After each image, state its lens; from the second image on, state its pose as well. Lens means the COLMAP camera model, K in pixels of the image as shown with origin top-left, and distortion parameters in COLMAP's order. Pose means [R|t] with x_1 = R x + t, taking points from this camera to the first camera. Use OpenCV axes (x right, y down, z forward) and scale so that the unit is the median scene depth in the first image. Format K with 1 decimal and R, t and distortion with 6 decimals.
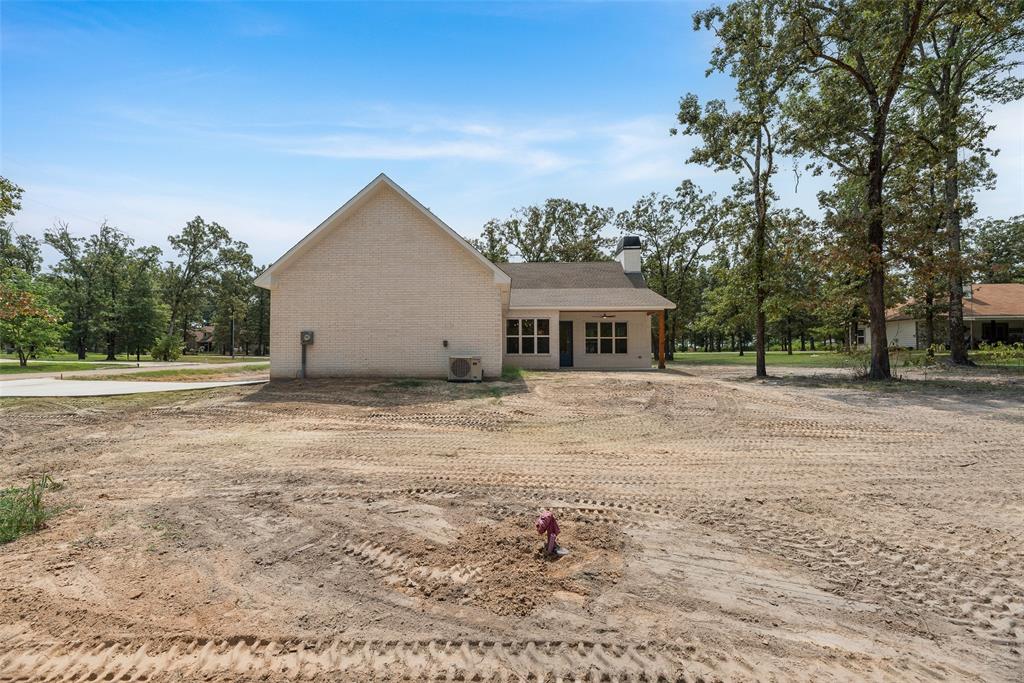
lens RADIAL K [[416.5, 0, 517.8], [0, 416.5, 344.6], [0, 0, 1]] dist [0.002786, -0.000344]
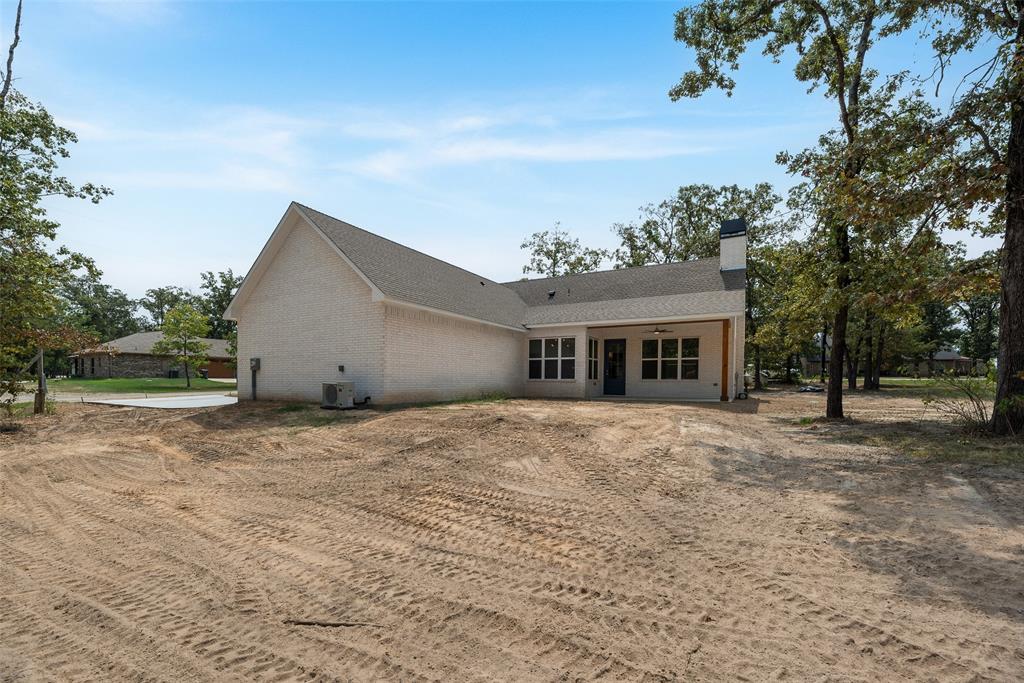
lens RADIAL K [[427.5, 0, 511.6], [0, 427.5, 397.6], [0, 0, 1]] dist [0.000406, -0.000064]
pose [[0.882454, 0.026436, -0.469655, 0.370398], [0.006114, 0.997691, 0.067645, -0.000280], [0.470359, -0.062565, 0.880254, 0.176544]]
